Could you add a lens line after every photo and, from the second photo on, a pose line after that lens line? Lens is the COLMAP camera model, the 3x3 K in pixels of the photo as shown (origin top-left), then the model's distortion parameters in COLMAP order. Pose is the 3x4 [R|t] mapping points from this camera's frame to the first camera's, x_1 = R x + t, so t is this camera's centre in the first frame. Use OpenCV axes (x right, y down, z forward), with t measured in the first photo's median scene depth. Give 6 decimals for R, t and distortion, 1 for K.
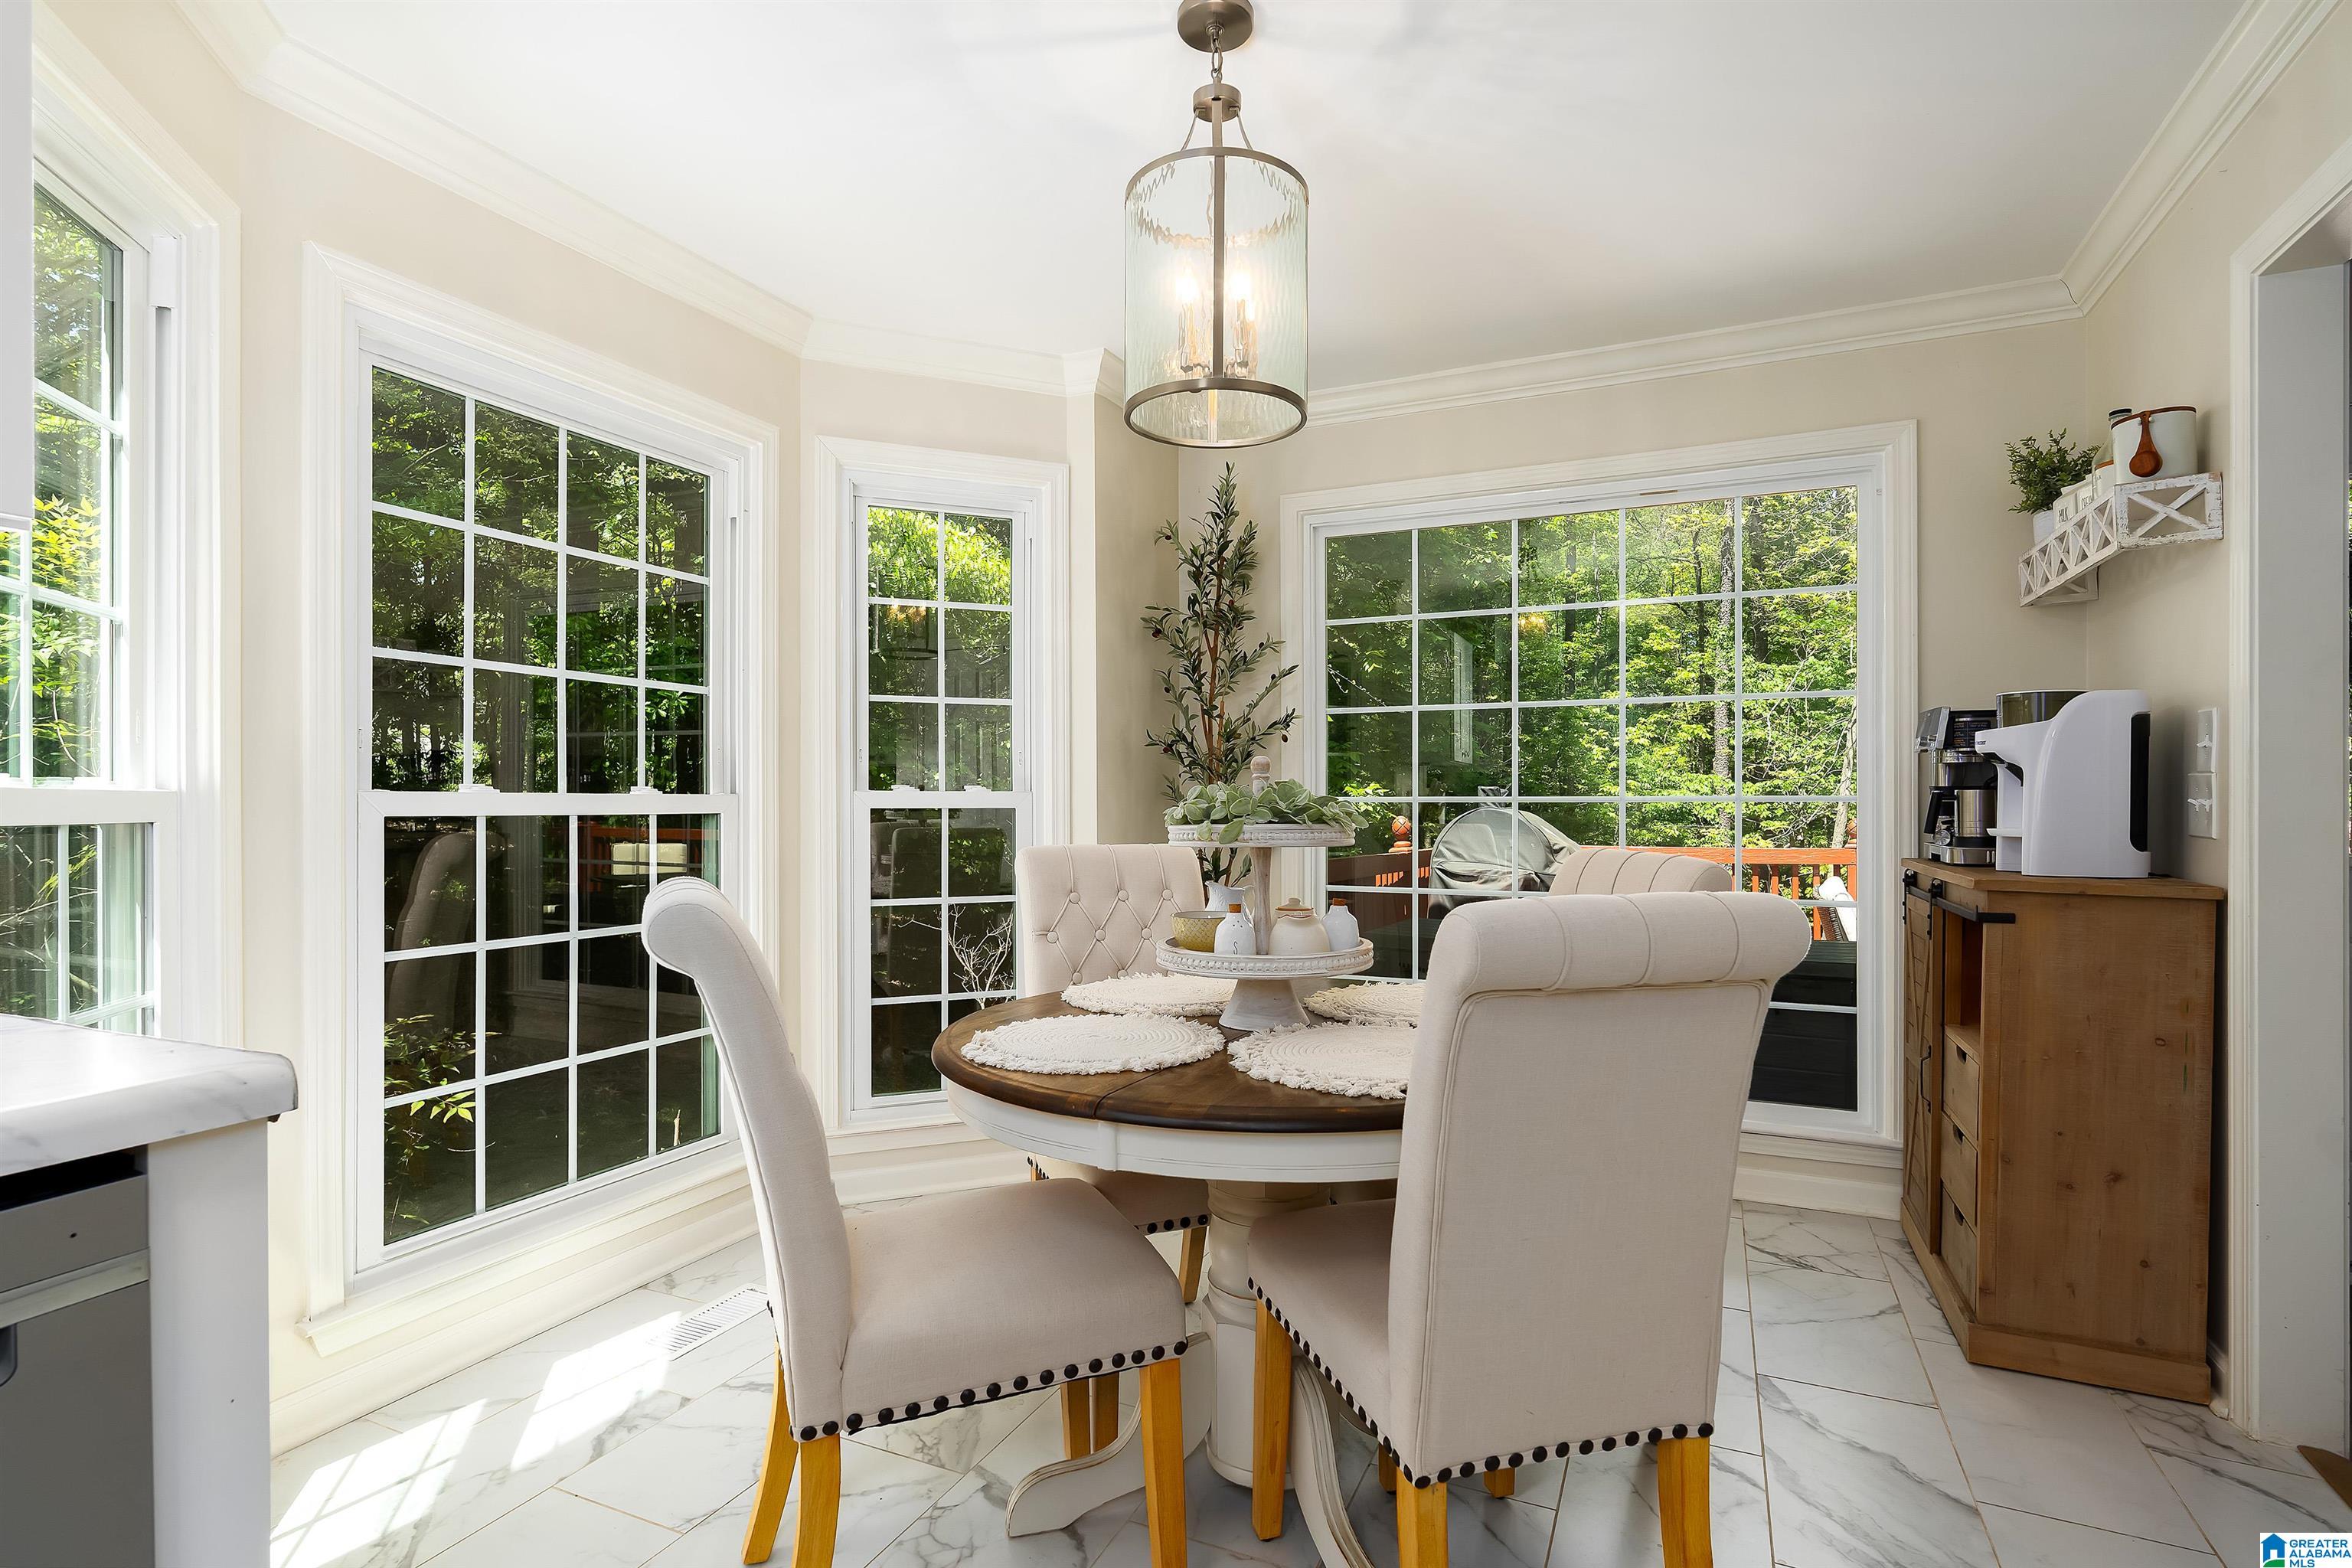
lens RADIAL K [[1136.2, 0, 1178.3], [0, 1136.2, 792.0], [0, 0, 1]] dist [0.003597, 0.000053]
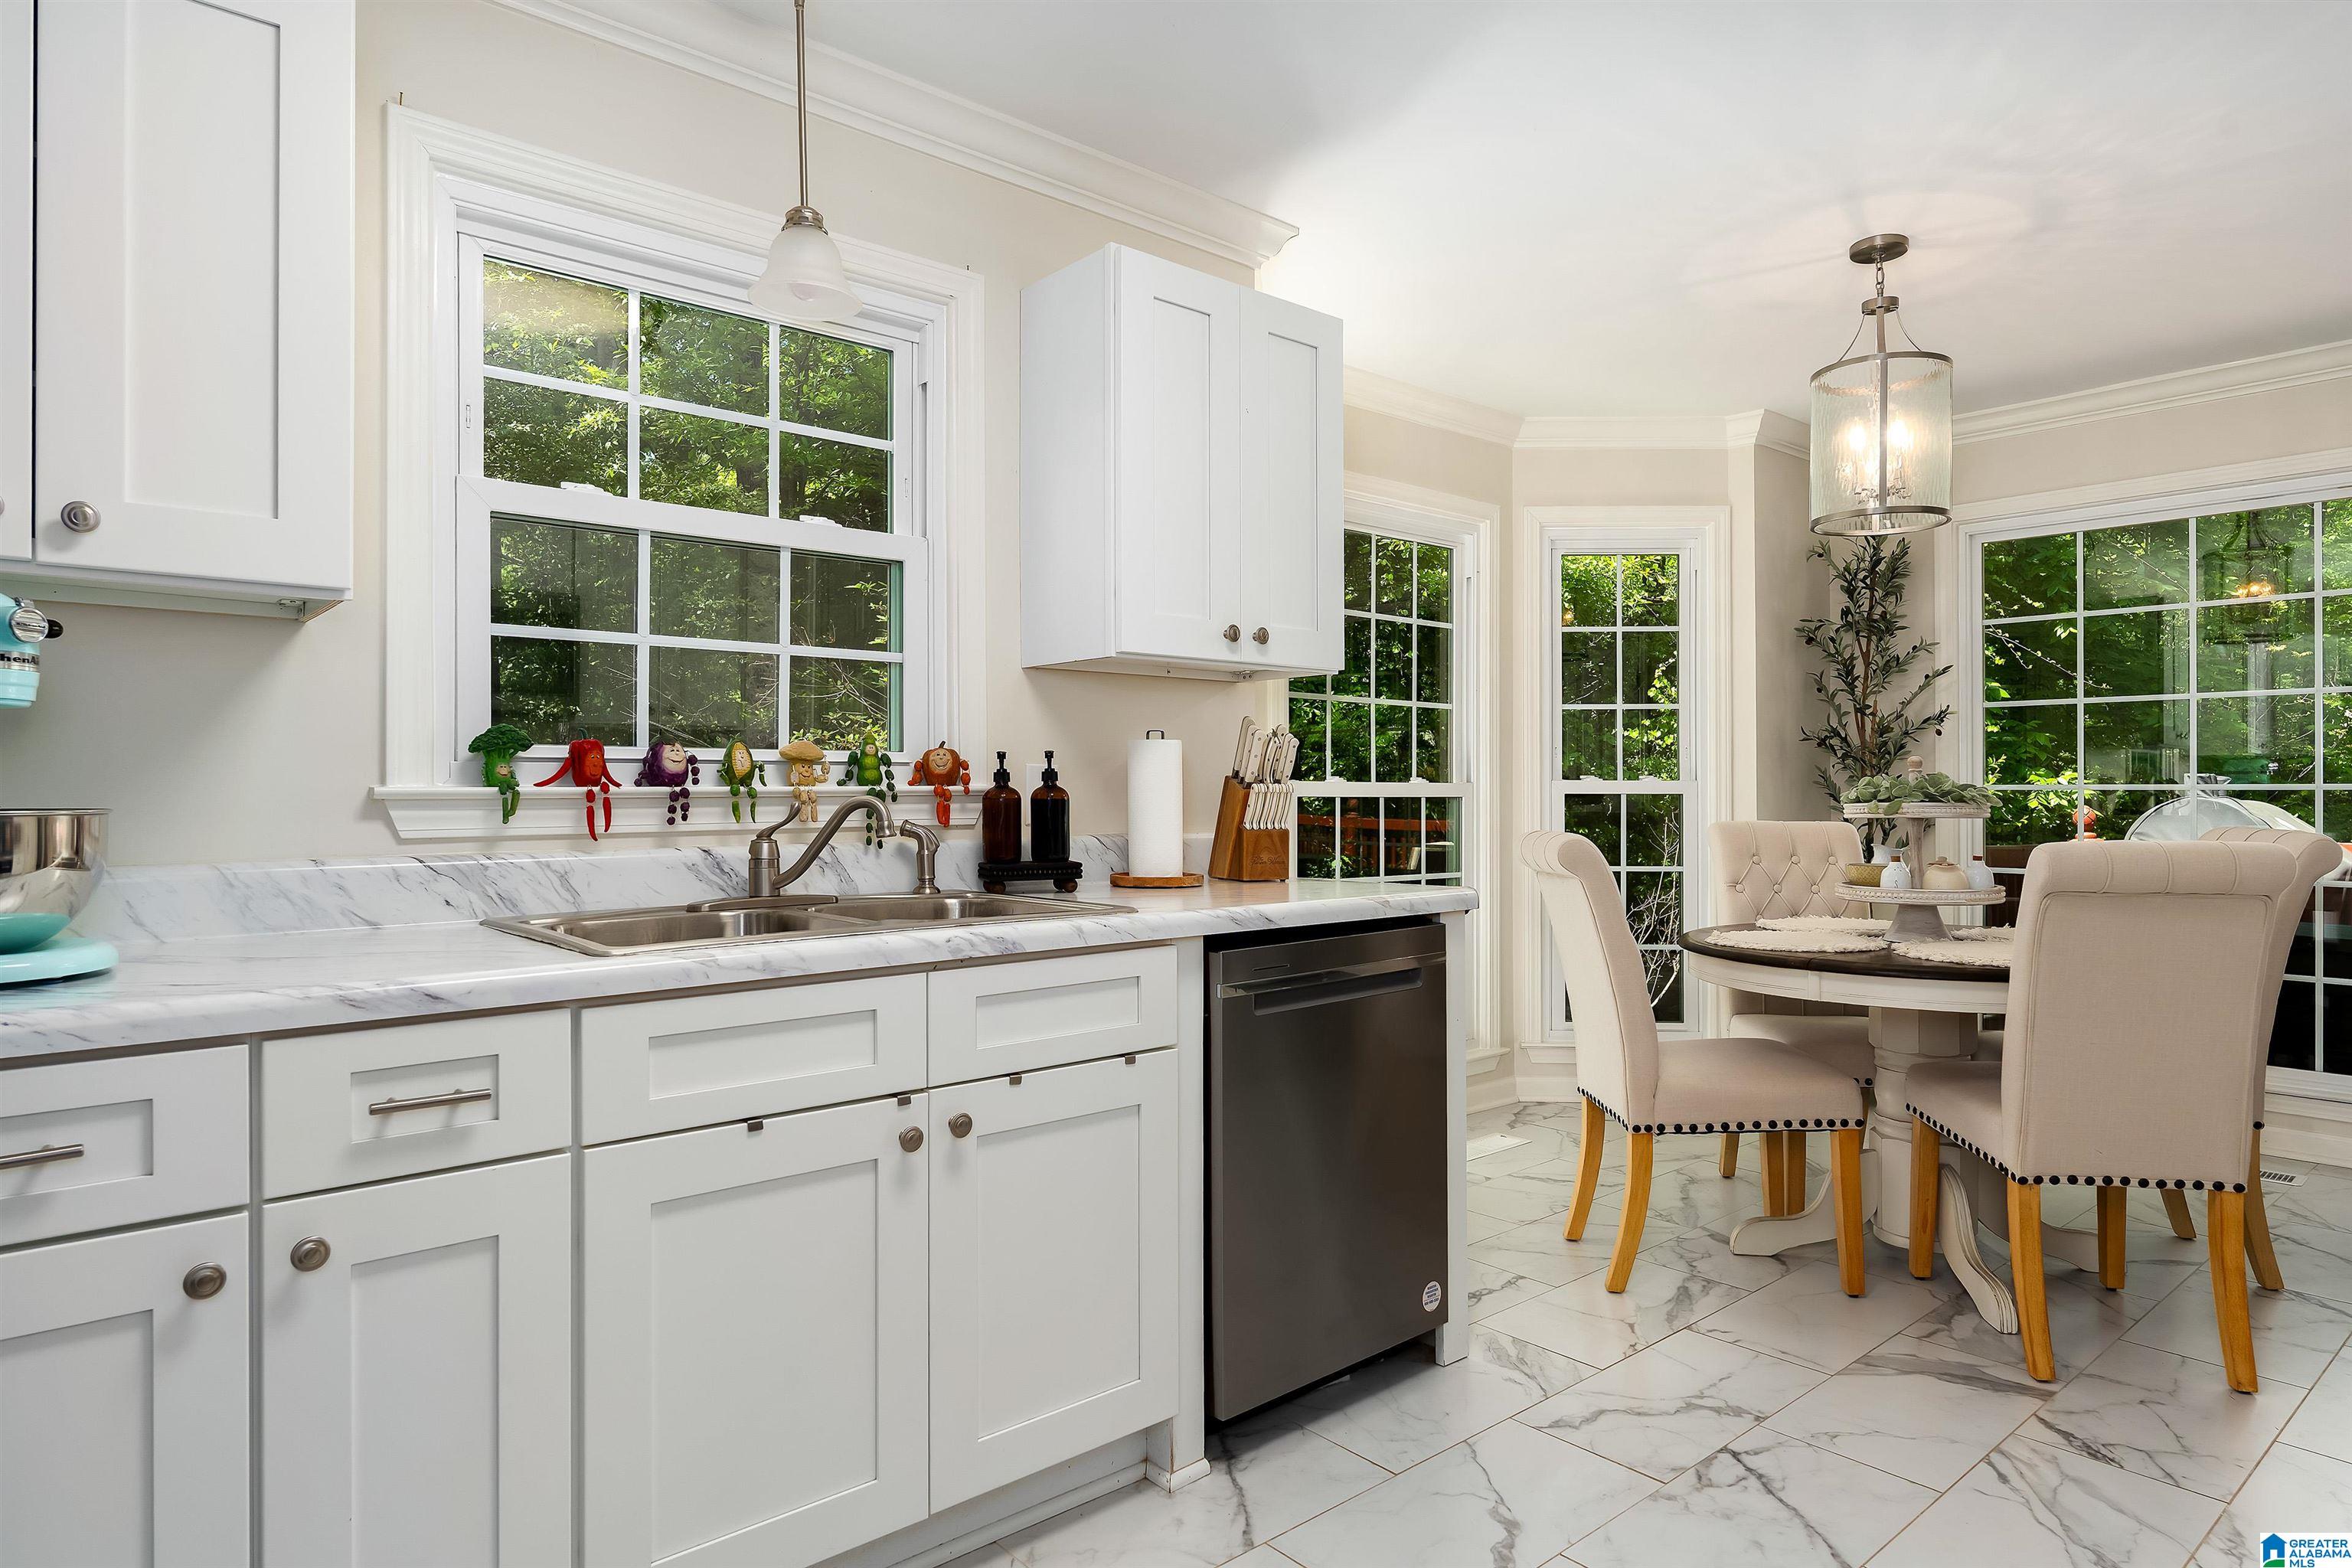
lens RADIAL K [[1342.3, 0, 1180.0], [0, 1342.3, 780.9], [0, 0, 1]] dist [0.005184, -0.004012]
pose [[0.910515, -0.001238, -0.413475, -0.041996], [0.001321, 0.999999, -0.000083, -0.000670], [0.413475, -0.000470, 0.910515, -0.551987]]
